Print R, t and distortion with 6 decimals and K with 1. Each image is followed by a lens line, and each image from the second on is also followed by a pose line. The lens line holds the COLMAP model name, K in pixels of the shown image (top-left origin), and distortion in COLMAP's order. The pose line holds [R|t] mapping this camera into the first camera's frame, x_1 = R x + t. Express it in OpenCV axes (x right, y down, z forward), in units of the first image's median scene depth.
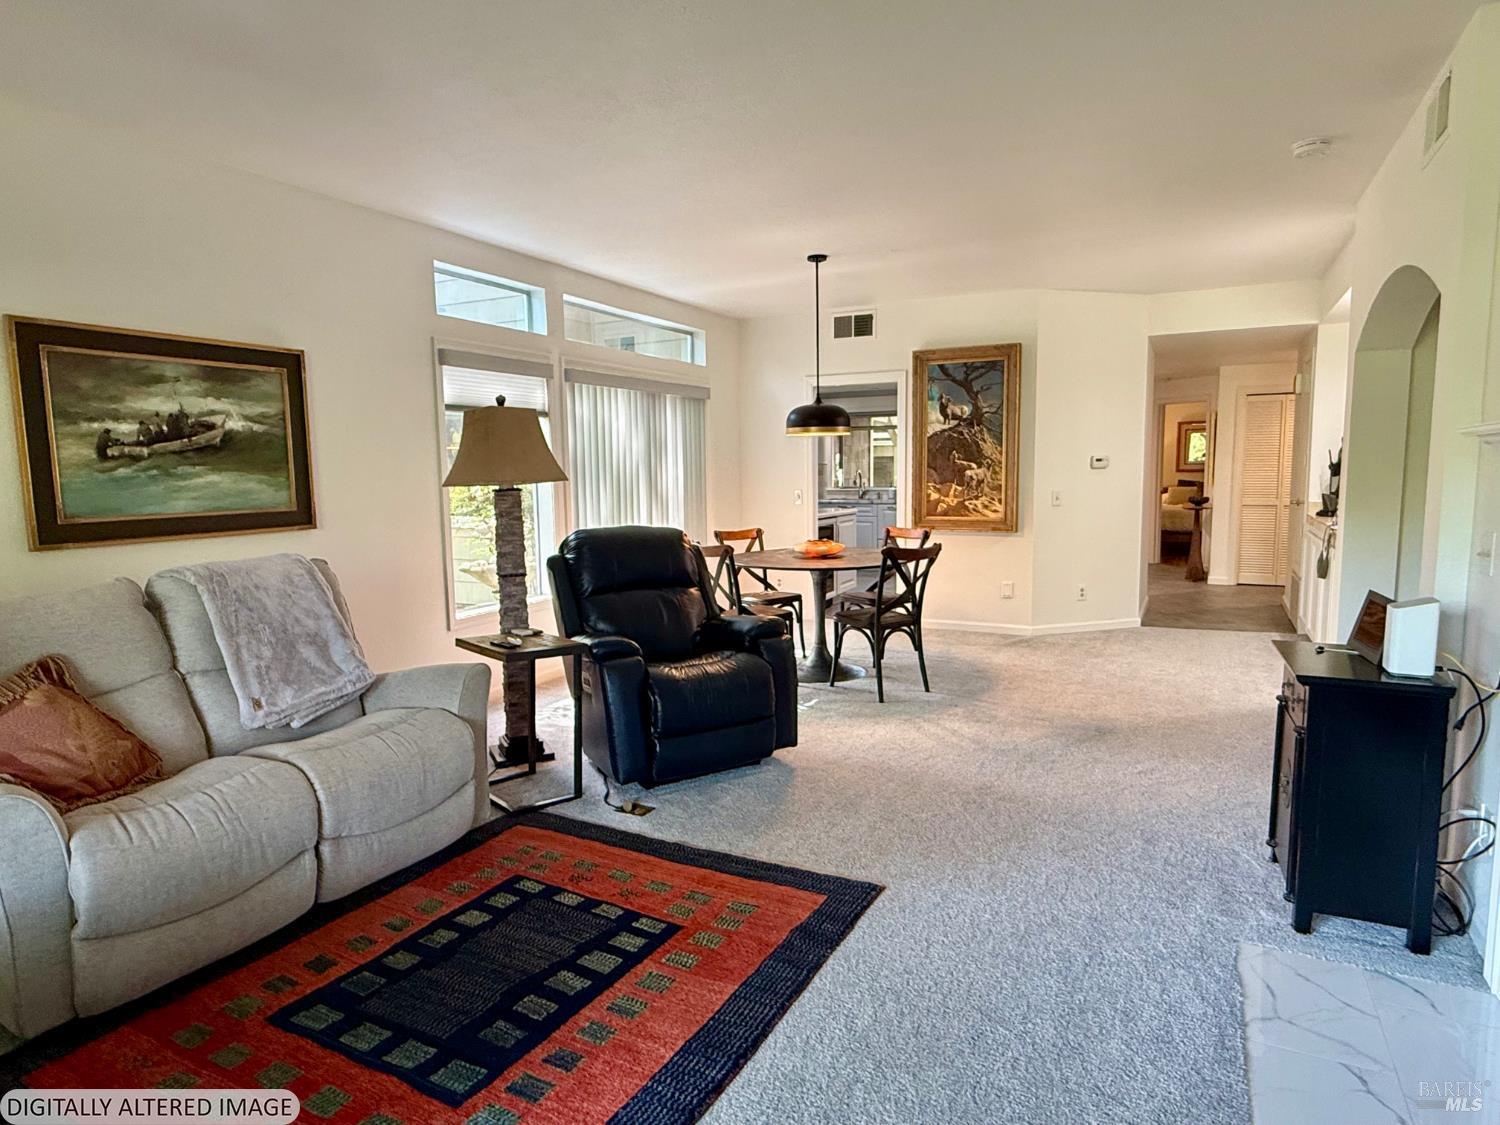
lens RADIAL K [[880.2, 0, 753.5], [0, 880.2, 564.5], [0, 0, 1]] dist [0.006537, 0.000437]
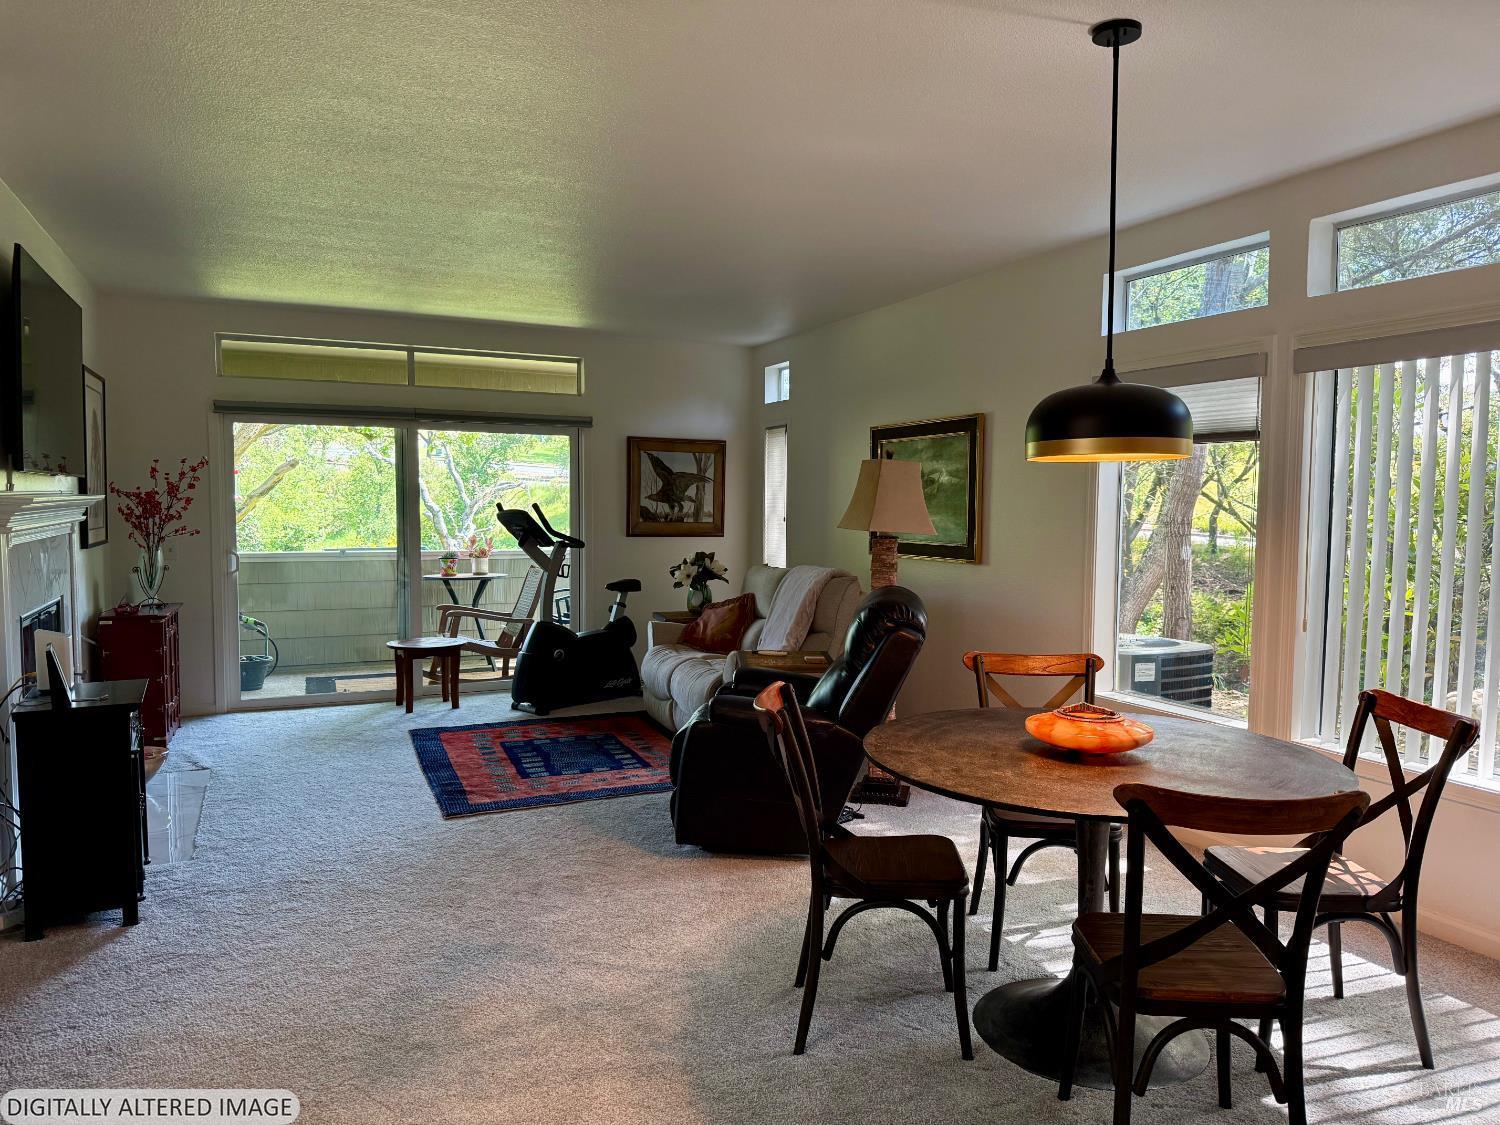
lens RADIAL K [[1044.2, 0, 752.3], [0, 1044.2, 565.4], [0, 0, 1]] dist [0.020322, 0.000288]
pose [[-0.623724, 0.048716, -0.780125, 1.092952], [-0.095746, 0.985778, 0.138109, -0.286165], [0.775758, 0.160836, -0.610189, 2.291696]]
